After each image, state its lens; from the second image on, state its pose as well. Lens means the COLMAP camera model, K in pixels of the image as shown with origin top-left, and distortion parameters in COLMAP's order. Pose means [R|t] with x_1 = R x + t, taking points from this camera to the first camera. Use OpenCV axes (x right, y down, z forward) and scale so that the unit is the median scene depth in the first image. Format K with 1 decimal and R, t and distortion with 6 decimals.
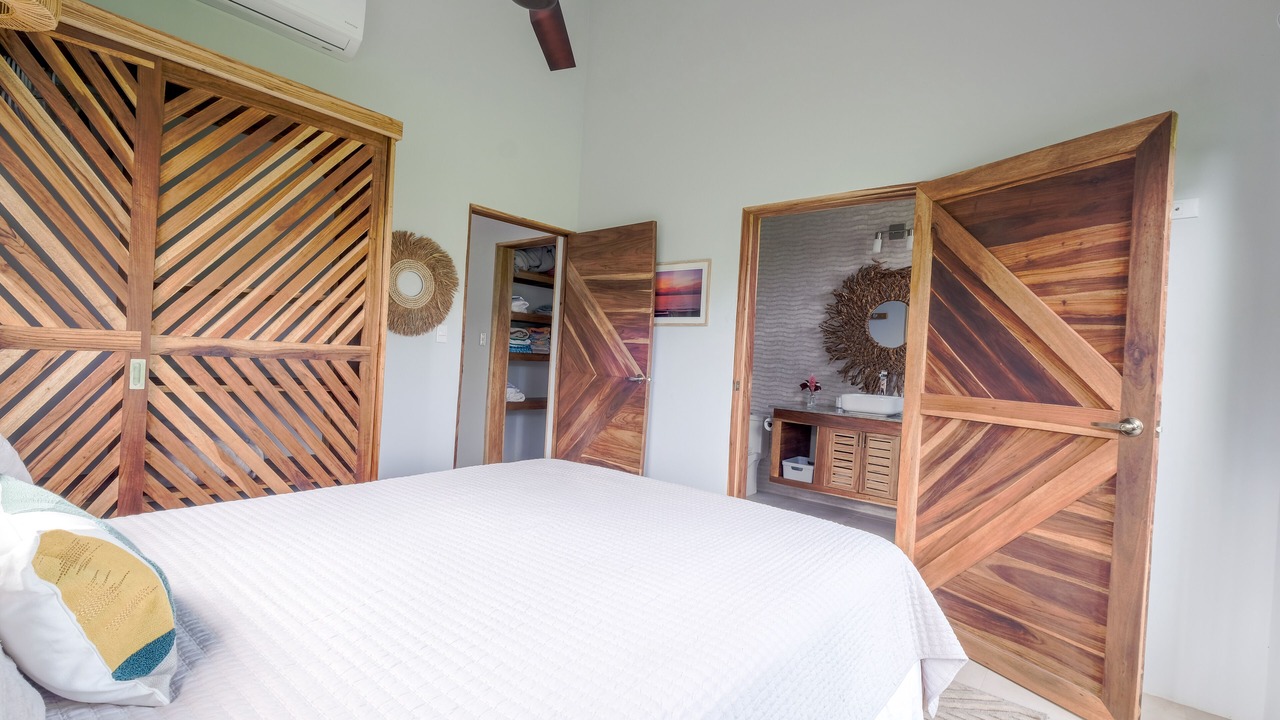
lens RADIAL K [[561.2, 0, 646.4], [0, 561.2, 357.0], [0, 0, 1]] dist [-0.001685, -0.000156]
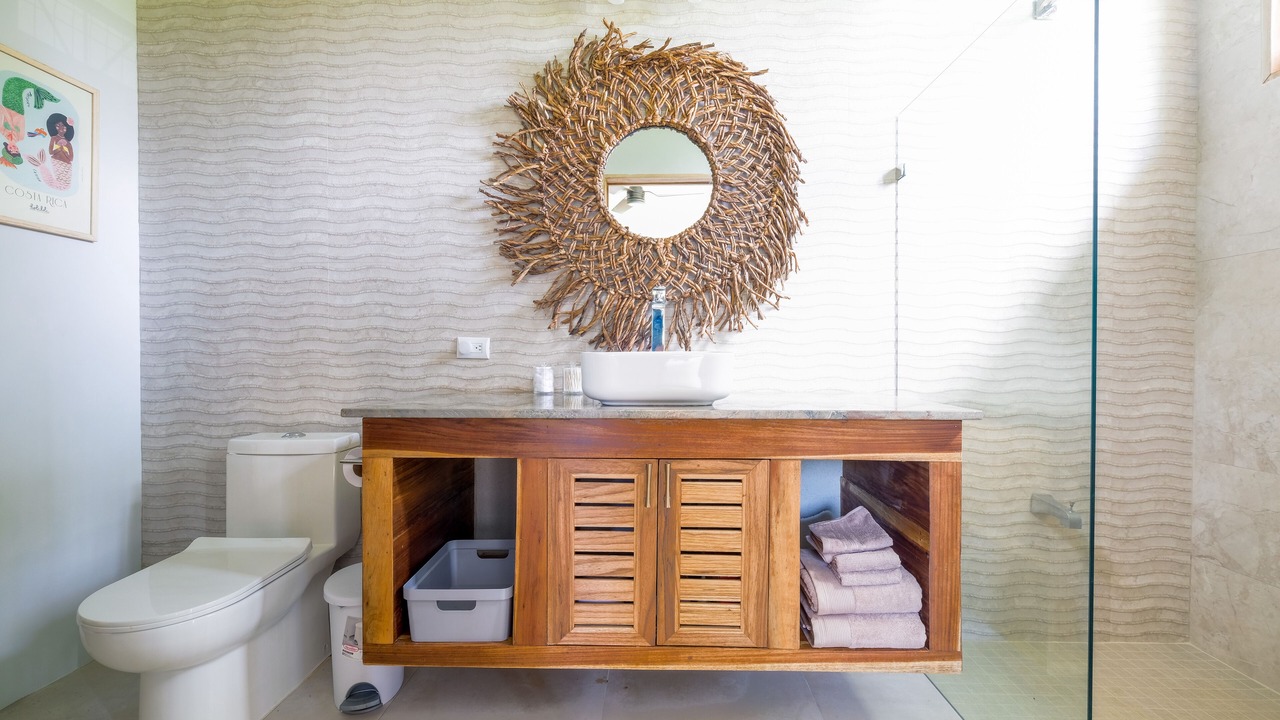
lens RADIAL K [[561.2, 0, 646.4], [0, 561.2, 357.0], [0, 0, 1]] dist [-0.001685, -0.000156]
pose [[0.784527, -0.061667, 0.617021, 0.156835], [0.046806, 0.998093, 0.040239, 0.052201], [-0.618325, -0.002689, 0.785918, 0.645307]]
